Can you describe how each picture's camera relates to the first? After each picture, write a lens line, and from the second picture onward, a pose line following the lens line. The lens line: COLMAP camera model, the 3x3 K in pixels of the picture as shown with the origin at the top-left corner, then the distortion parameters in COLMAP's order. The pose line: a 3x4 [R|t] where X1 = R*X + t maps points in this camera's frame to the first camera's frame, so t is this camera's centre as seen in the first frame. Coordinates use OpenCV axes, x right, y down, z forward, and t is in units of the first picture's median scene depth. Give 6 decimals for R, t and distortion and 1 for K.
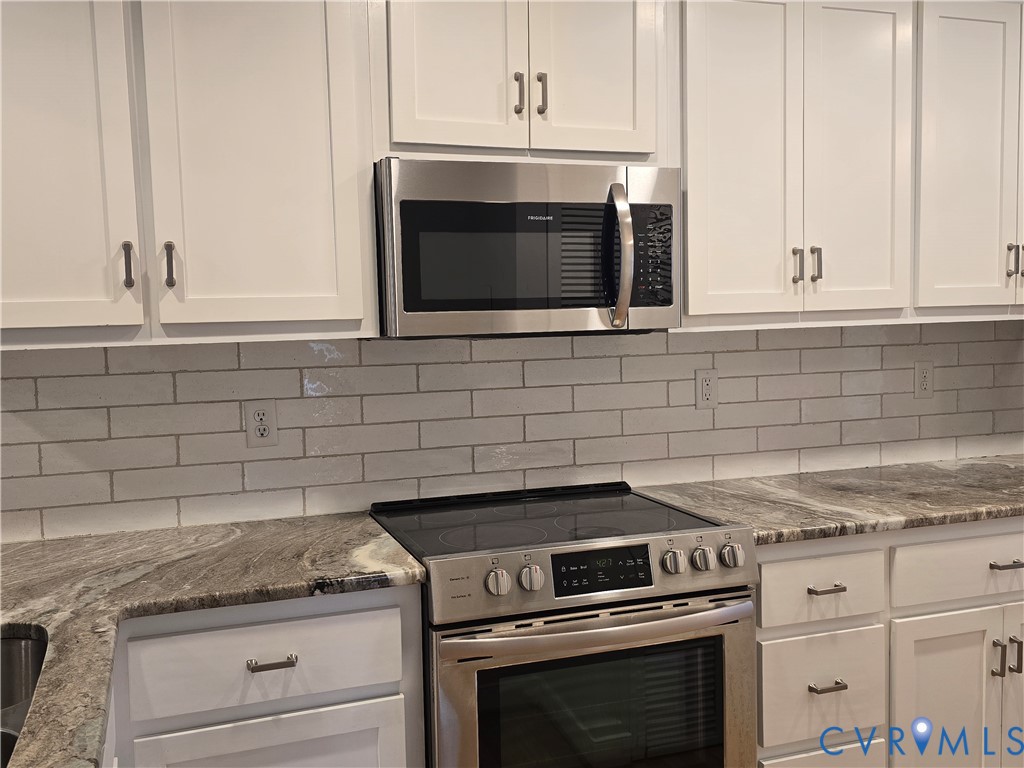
lens RADIAL K [[962.8, 0, 513.5], [0, 962.8, 379.1], [0, 0, 1]] dist [0.053620, 0.000000]
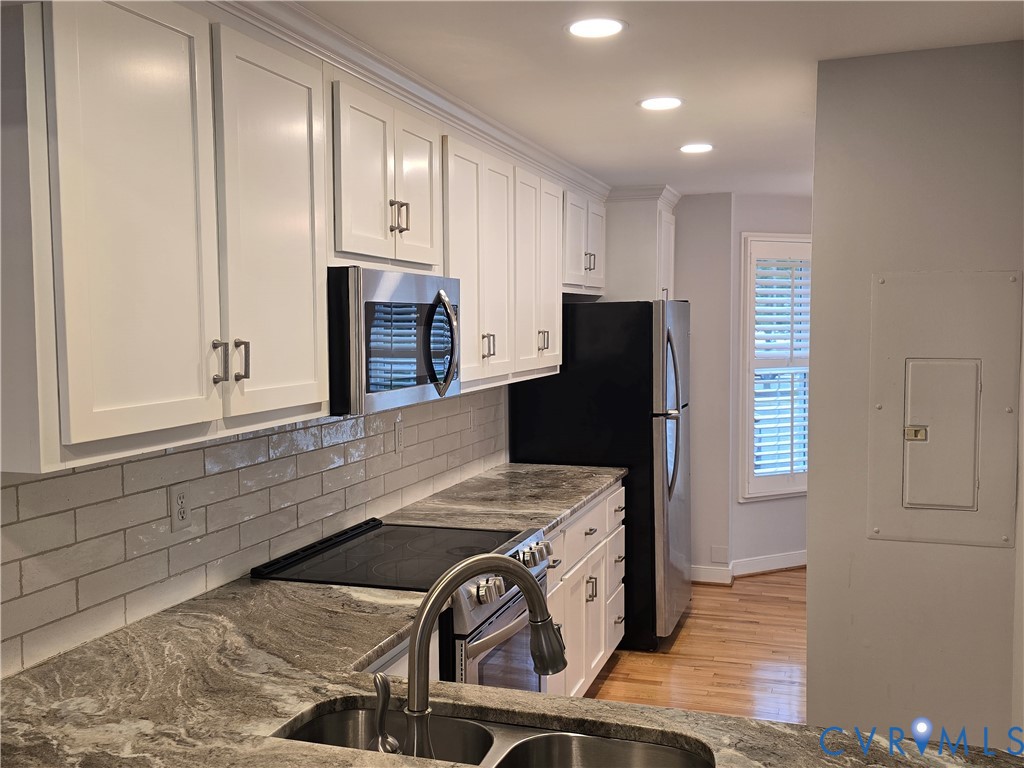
lens RADIAL K [[962.8, 0, 521.5], [0, 962.8, 394.3], [0, 0, 1]] dist [0.053620, 0.000000]
pose [[0.608996, -0.038861, 0.792221, -0.896613], [0.043504, 0.998932, 0.015559, -0.075838], [-0.791979, 0.024989, 0.610036, 0.108128]]
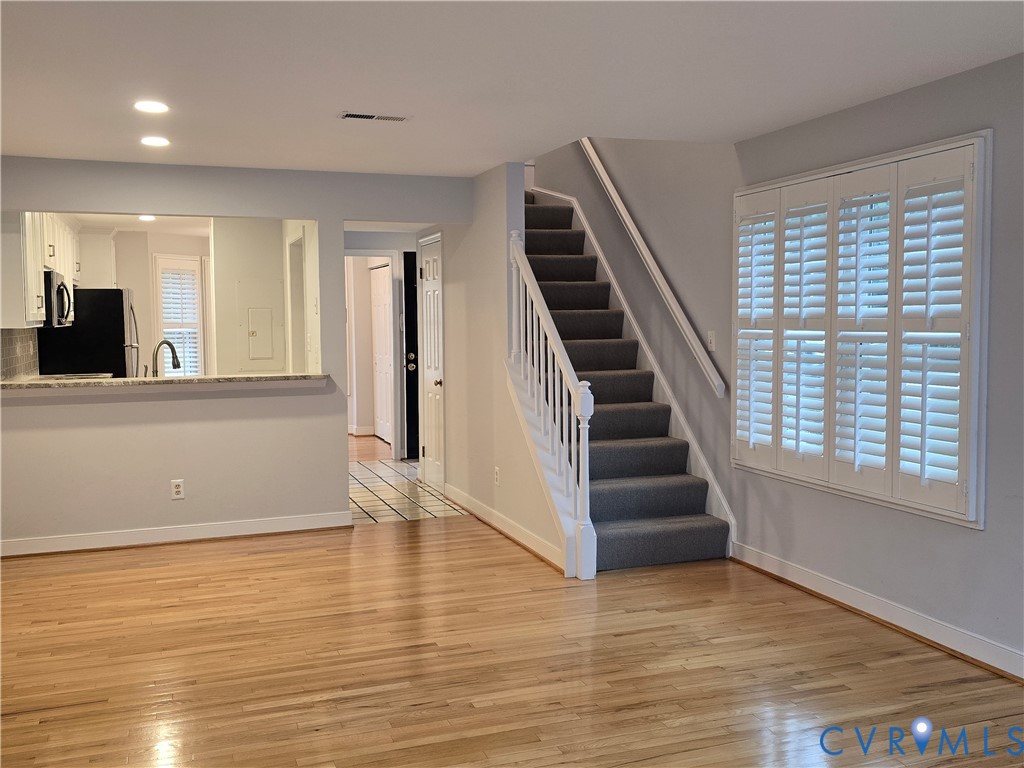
lens RADIAL K [[962.8, 0, 521.4], [0, 962.8, 377.1], [0, 0, 1]] dist [0.053620, 0.000000]
pose [[-0.010215, -0.039605, 0.999163, -3.473733], [0.077031, 0.996215, 0.040276, 0.124250], [-0.996976, 0.077378, -0.007125, -0.557364]]
